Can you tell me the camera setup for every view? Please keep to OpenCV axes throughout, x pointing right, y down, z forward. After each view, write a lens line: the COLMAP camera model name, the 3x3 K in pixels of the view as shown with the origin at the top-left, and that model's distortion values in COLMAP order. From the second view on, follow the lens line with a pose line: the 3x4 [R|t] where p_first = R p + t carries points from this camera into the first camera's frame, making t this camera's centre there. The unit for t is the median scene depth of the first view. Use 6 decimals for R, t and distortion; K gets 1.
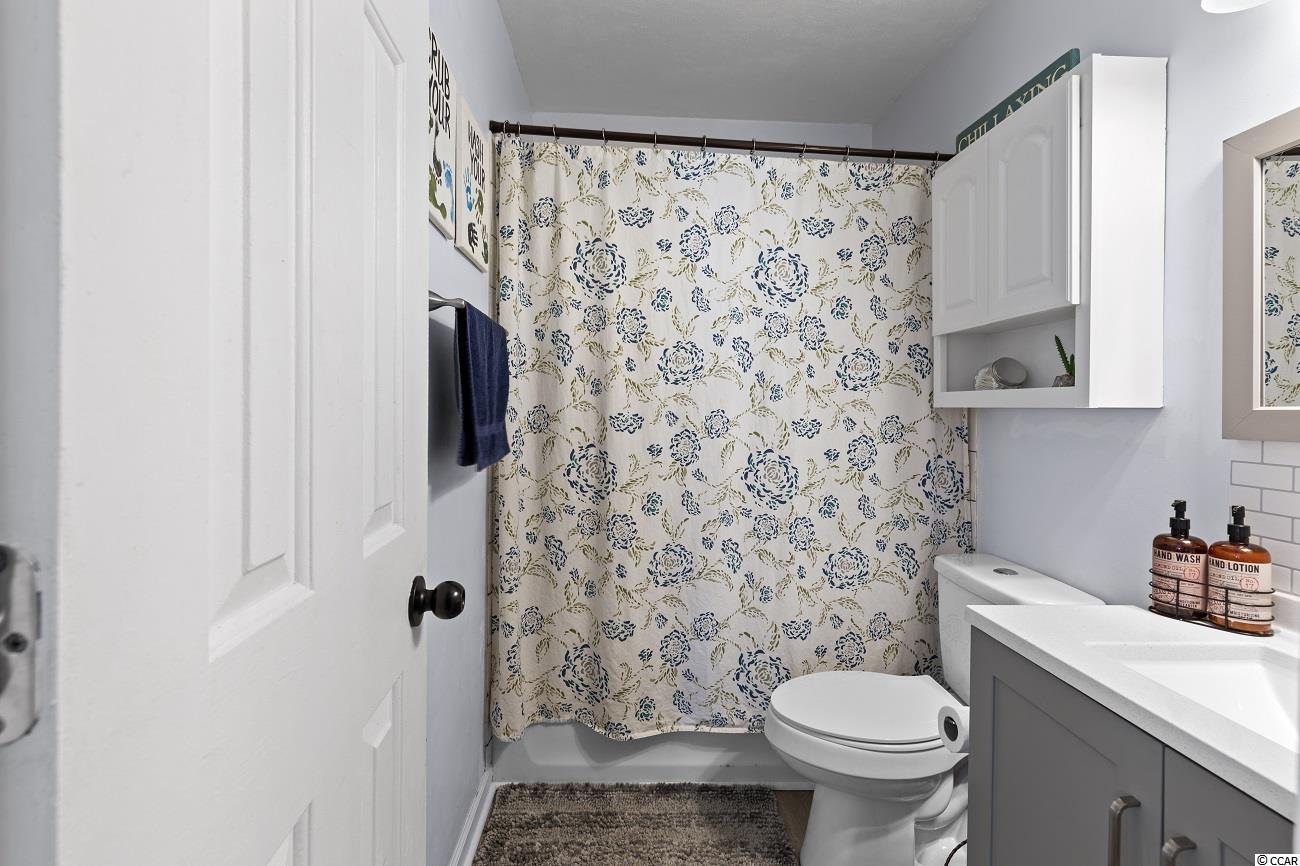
lens RADIAL K [[588.7, 0, 647.8], [0, 588.7, 415.4], [0, 0, 1]] dist [0.005232, -0.000091]
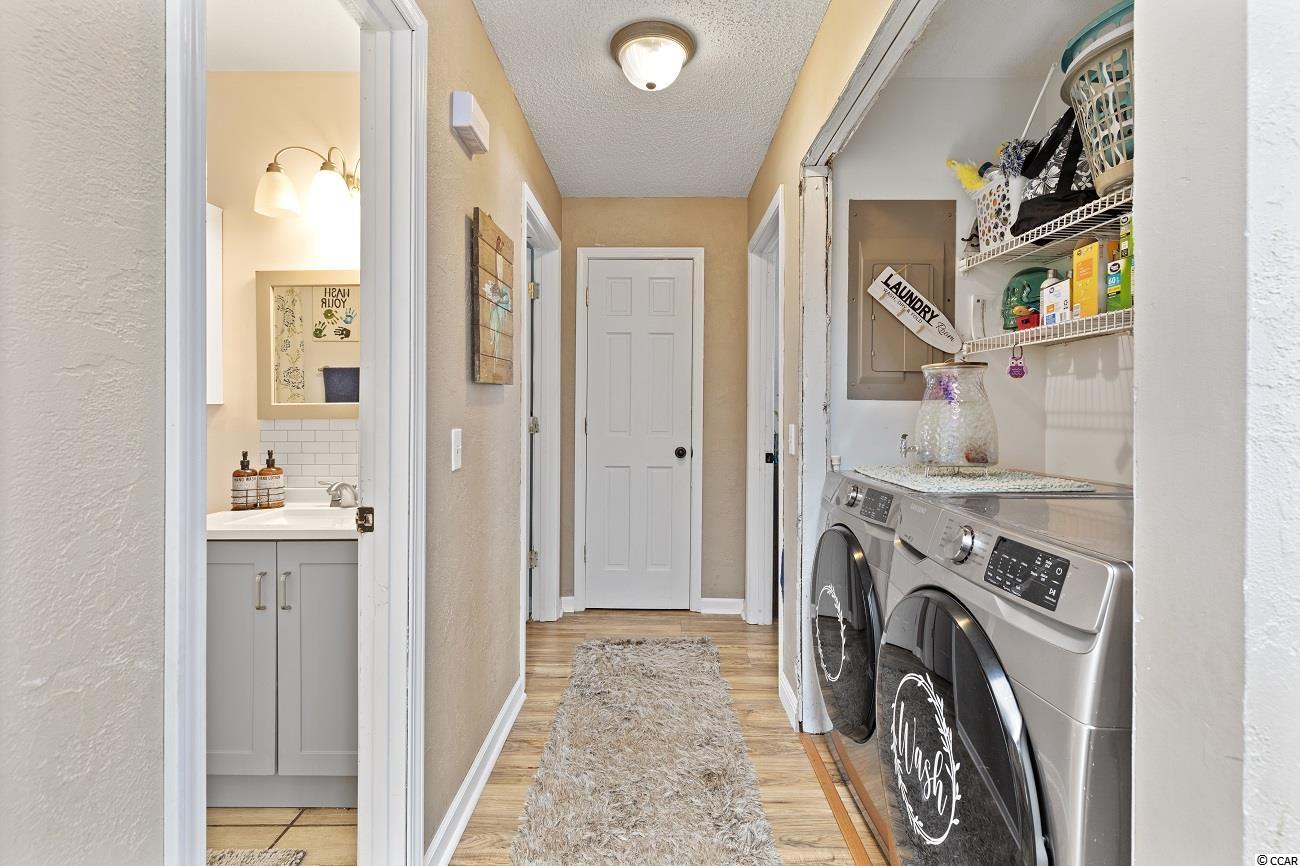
lens RADIAL K [[588.7, 0, 647.8], [0, 588.7, 415.4], [0, 0, 1]] dist [0.005232, -0.000091]
pose [[0.059086, -0.015923, 0.998126, -1.008240], [0.000535, 0.999873, 0.015919, -0.005562], [-0.998253, -0.000407, 0.059087, -0.467905]]
